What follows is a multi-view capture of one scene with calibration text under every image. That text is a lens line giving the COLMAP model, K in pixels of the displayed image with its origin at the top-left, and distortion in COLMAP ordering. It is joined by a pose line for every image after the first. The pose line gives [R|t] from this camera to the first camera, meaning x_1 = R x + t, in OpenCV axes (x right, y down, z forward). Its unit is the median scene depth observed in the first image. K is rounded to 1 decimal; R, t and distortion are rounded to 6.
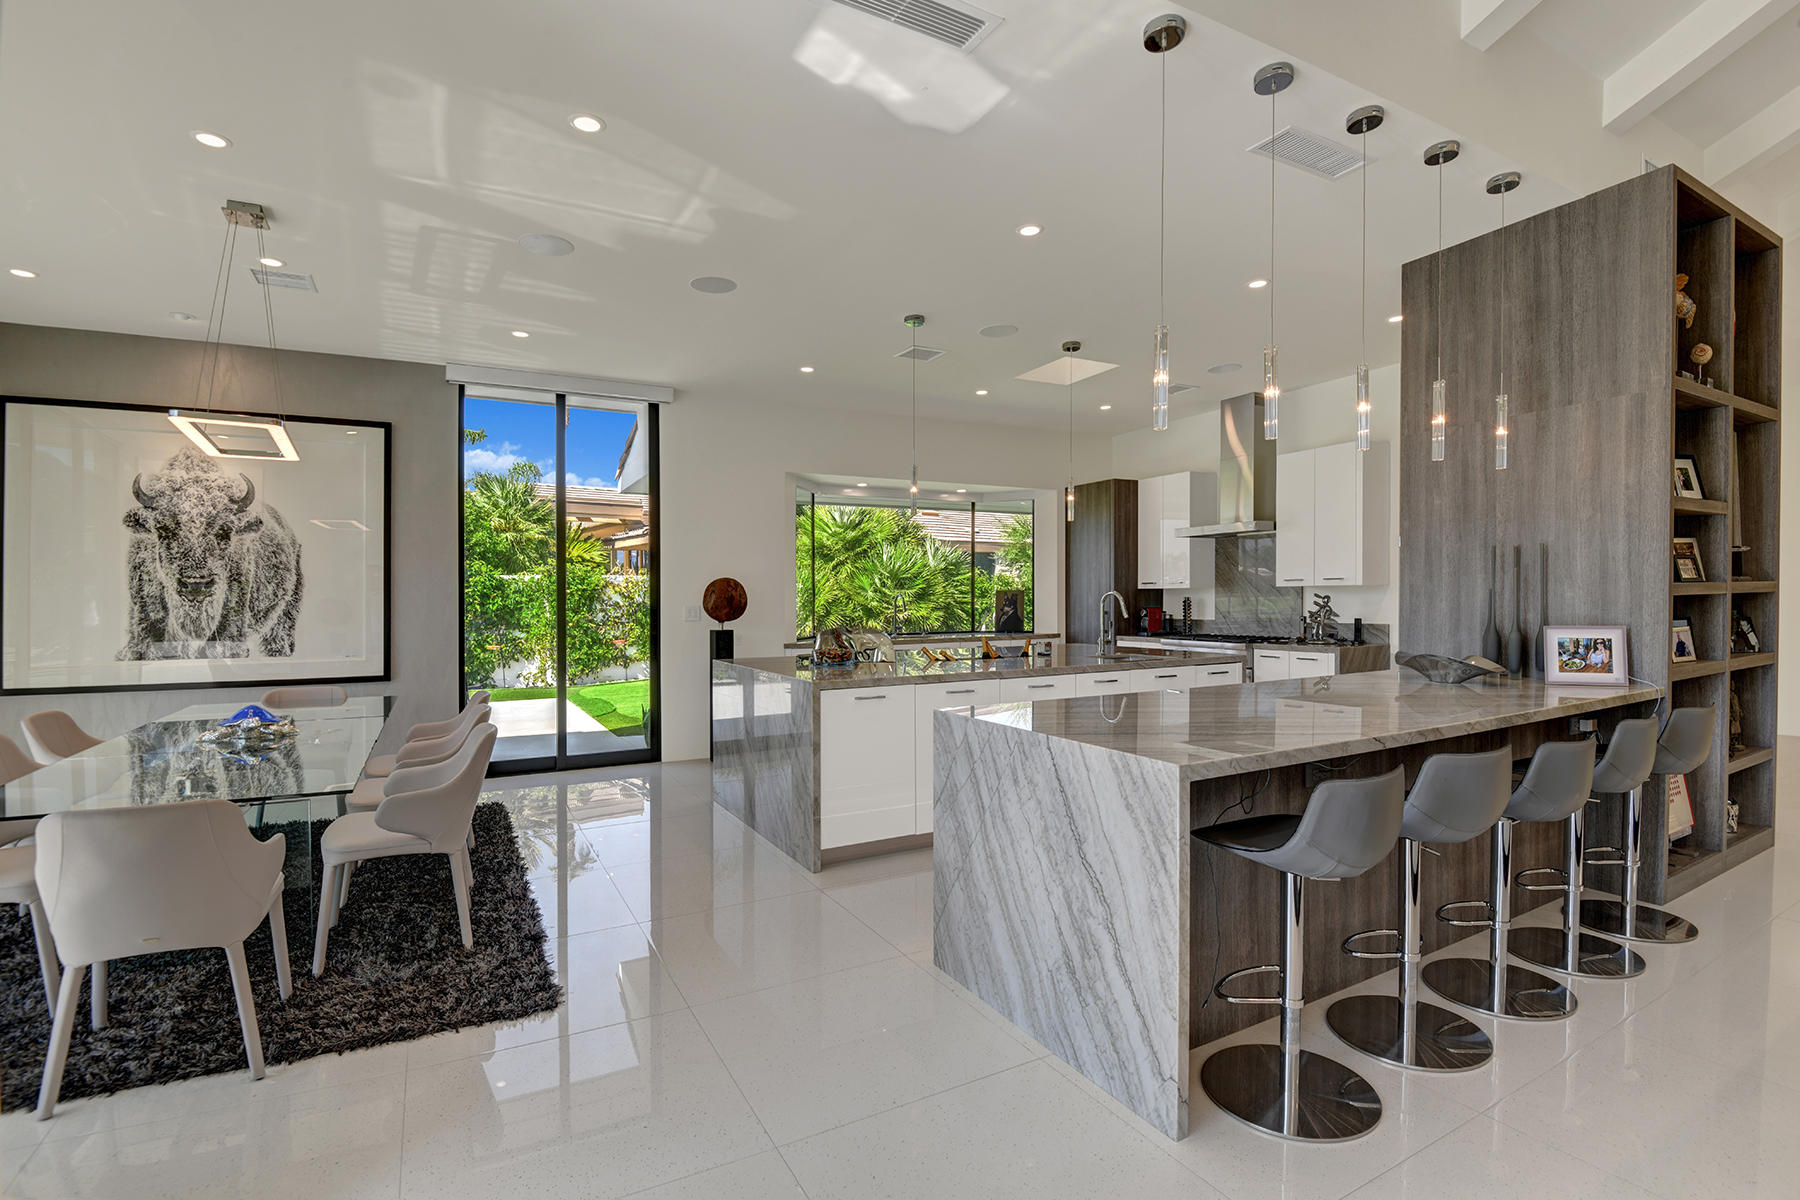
lens RADIAL K [[823.2, 0, 911.4], [0, 823.2, 595.3], [0, 0, 1]] dist [0.000571, -0.031934]
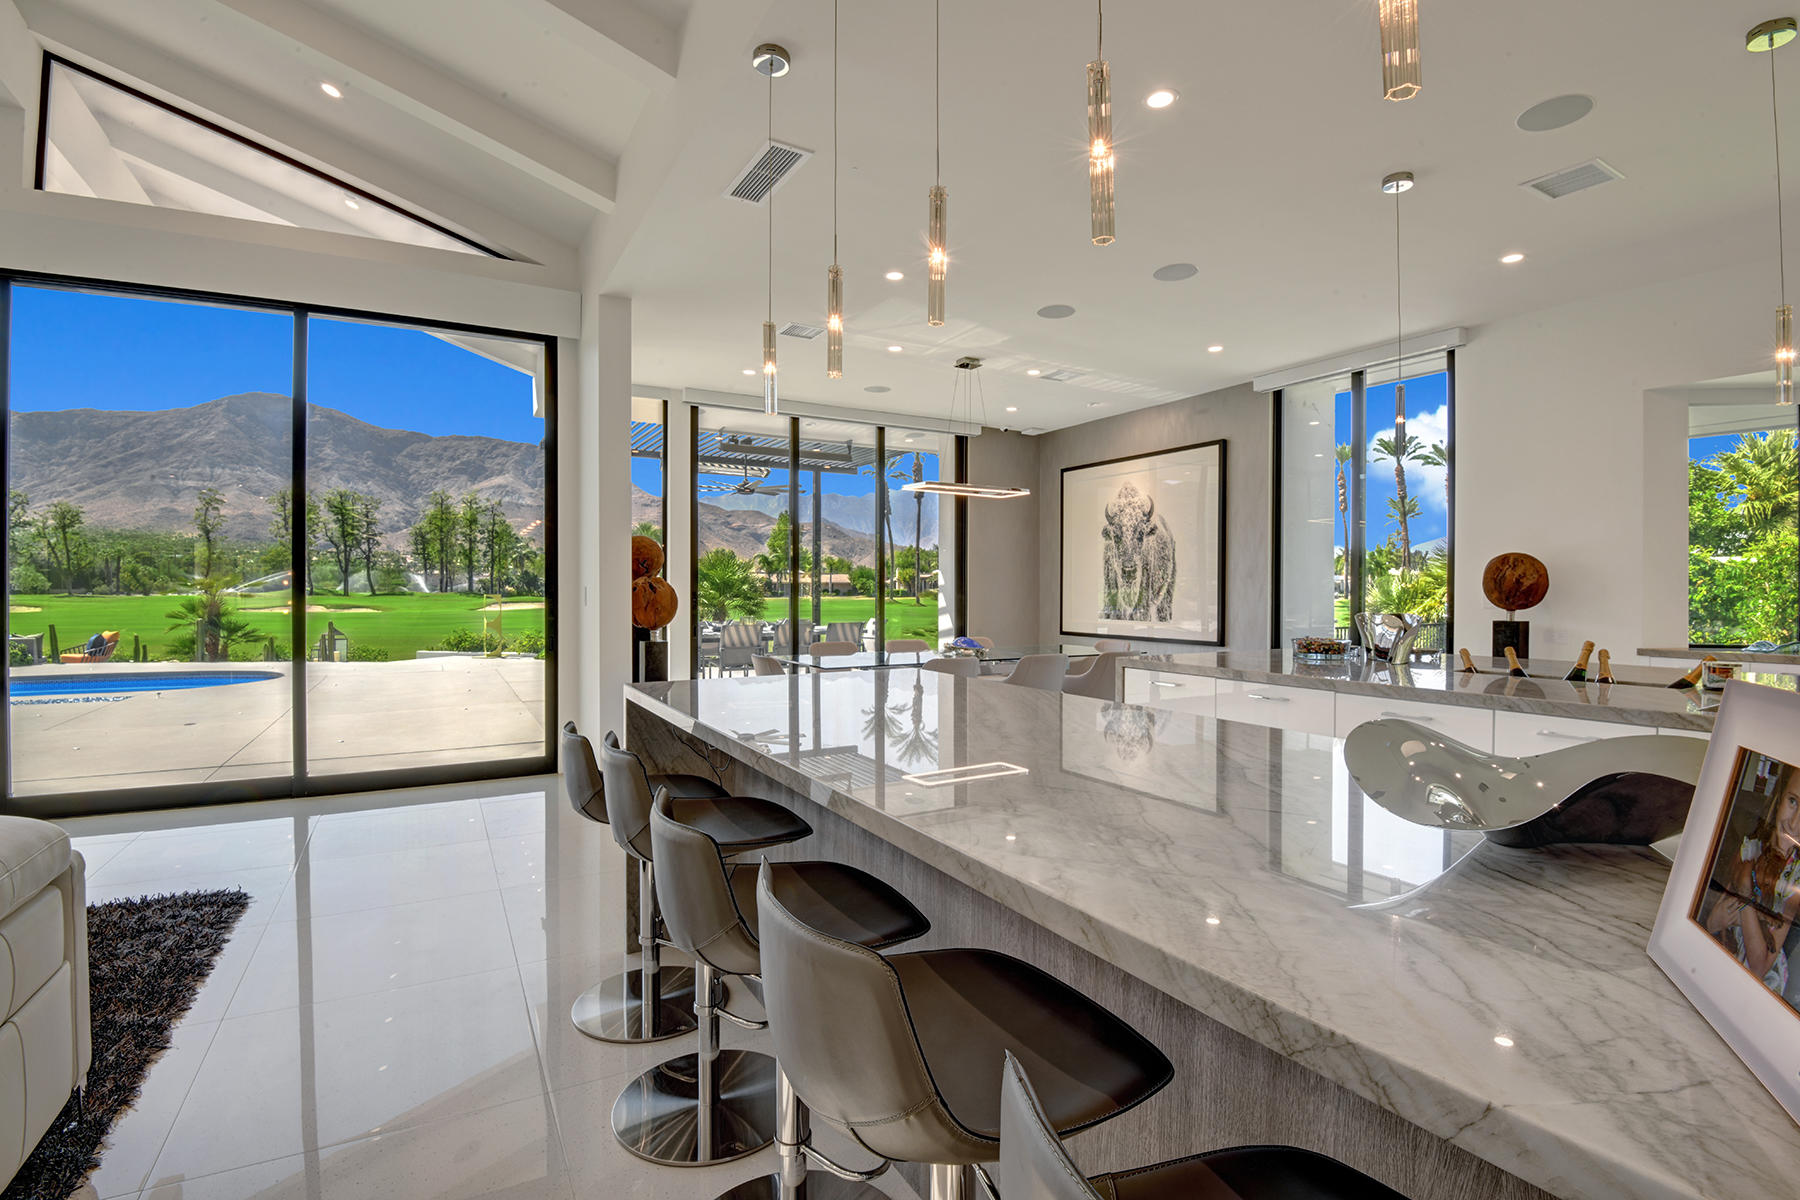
lens RADIAL K [[825.8, 0, 903.2], [0, 825.8, 600.5], [0, 0, 1]] dist [-0.018591, -0.017767]
pose [[0.032914, 0.018969, -0.999278, 0.639982], [-0.000501, 0.999820, 0.018963, 0.011173], [0.999458, -0.000124, 0.032918, 0.512908]]
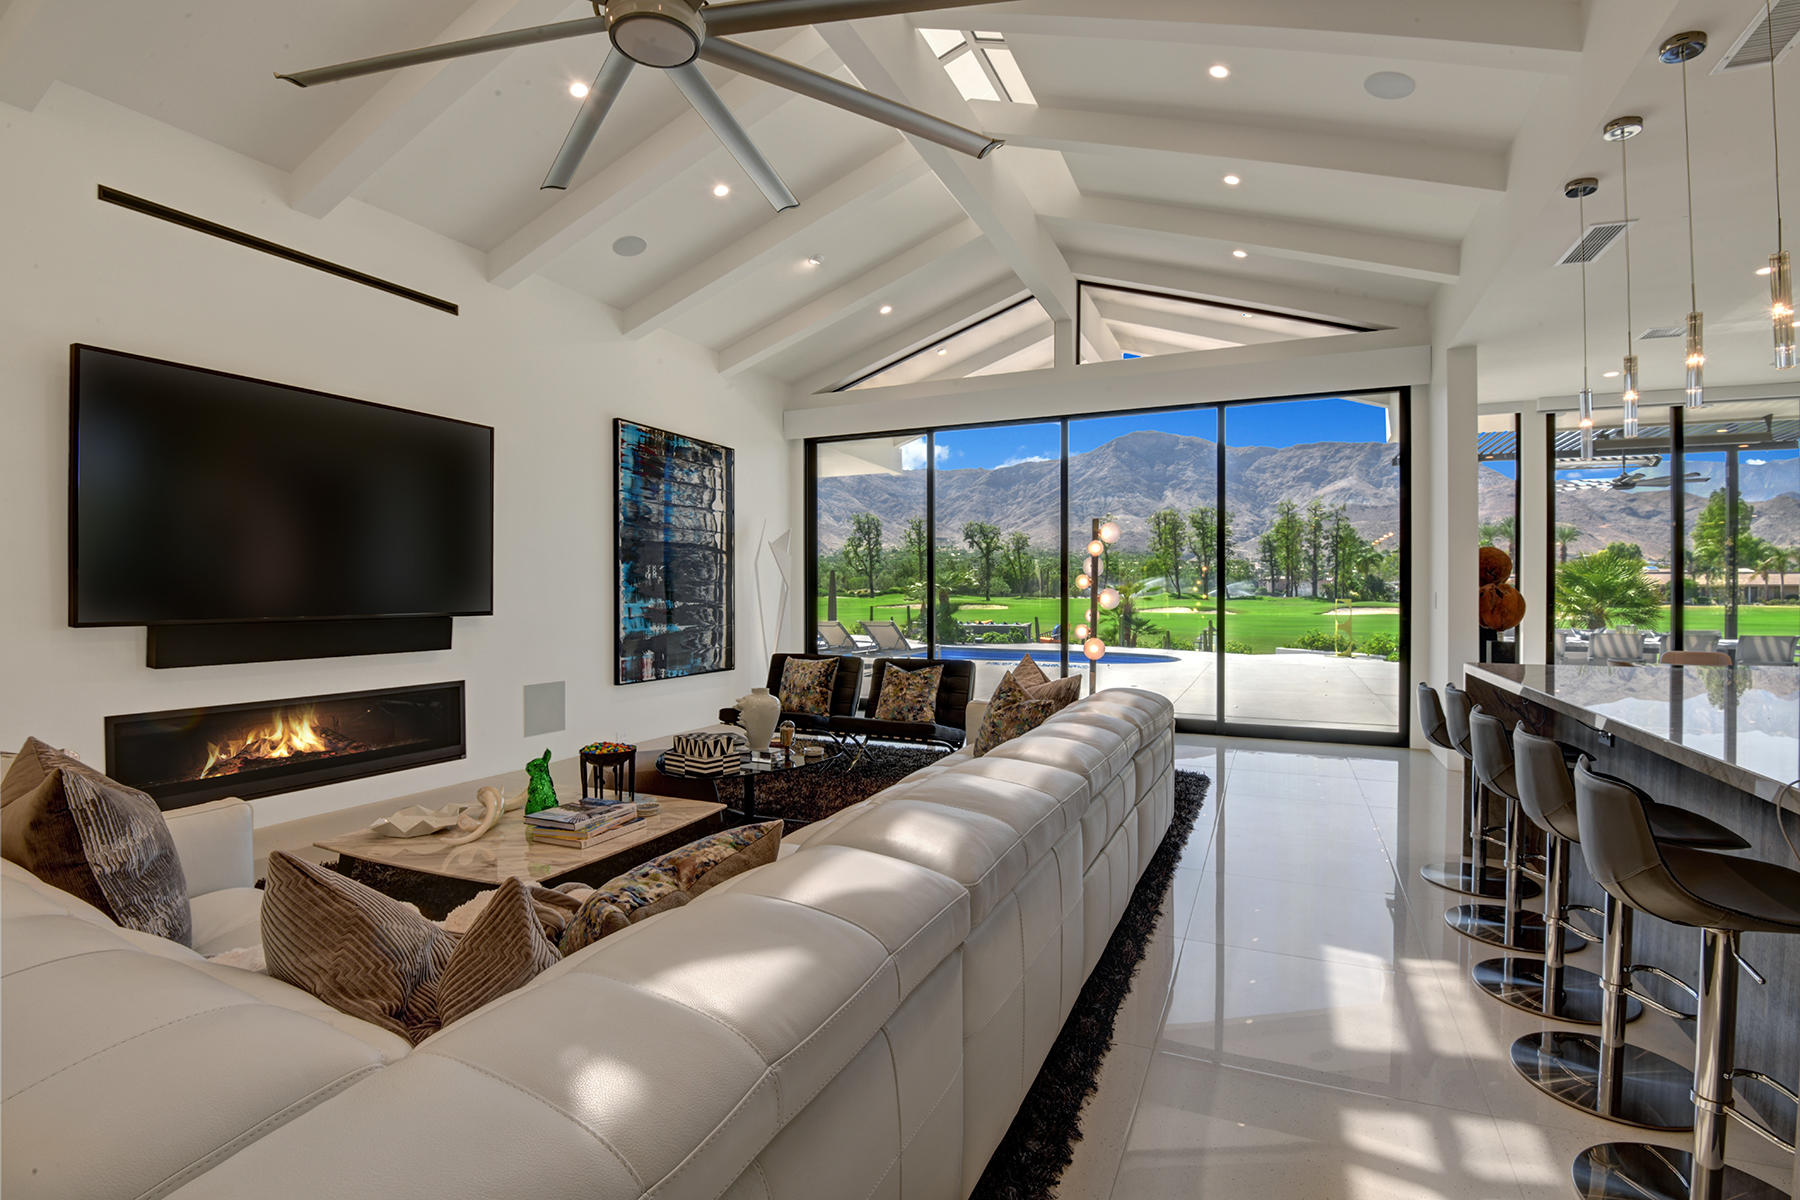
lens RADIAL K [[823.2, 0, 911.4], [0, 823.2, 595.3], [0, 0, 1]] dist [0.000571, -0.031934]
pose [[-0.787813, 0.006353, -0.615882, 0.954025], [0.004053, 0.999979, 0.005131, 0.008771], [0.615901, 0.001546, -0.787822, 0.625442]]
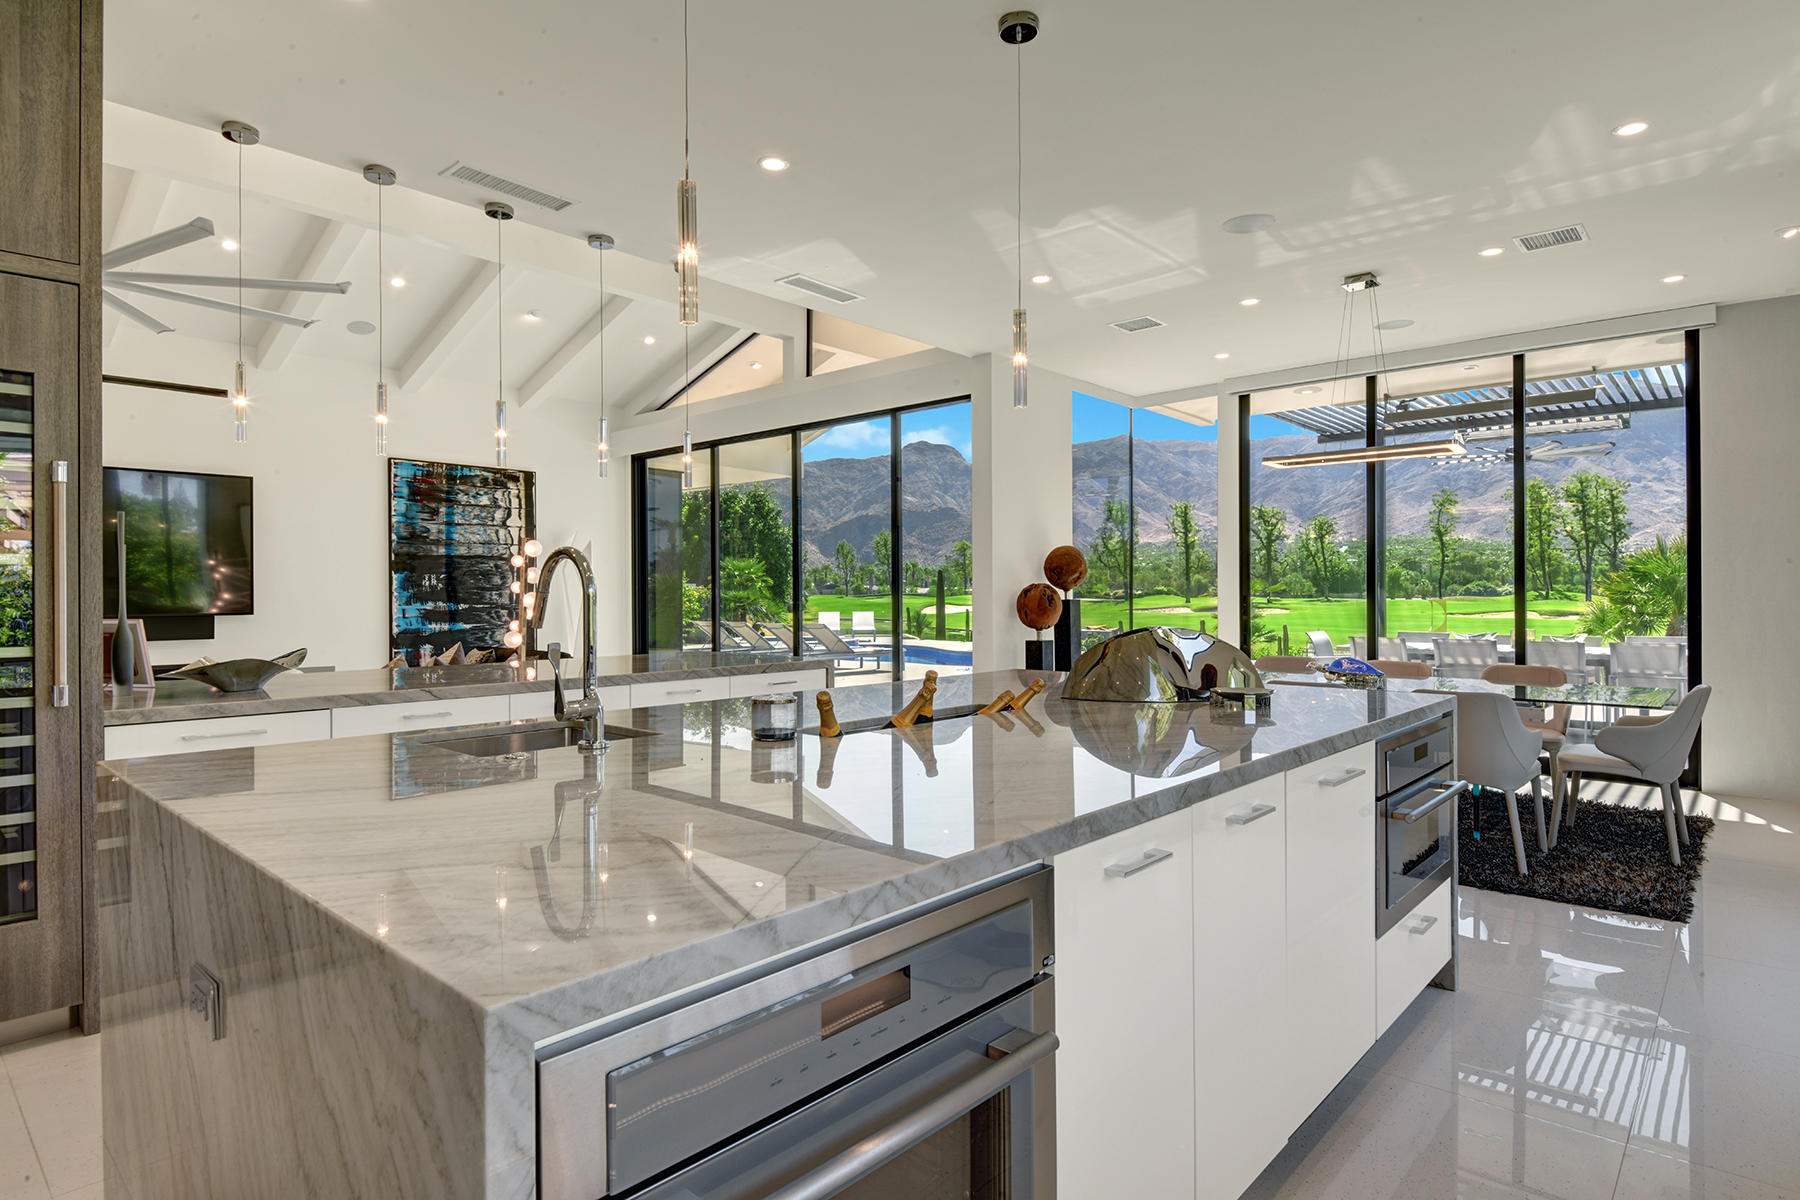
lens RADIAL K [[966.7, 0, 898.9], [0, 966.7, 596.4], [0, 0, 1]] dist [0.002798, -0.029005]
pose [[-0.939460, 0.010415, -0.342501, 0.257953], [0.010419, 0.999944, 0.001828, 0.014606], [0.342500, -0.001851, -0.939516, 1.420981]]
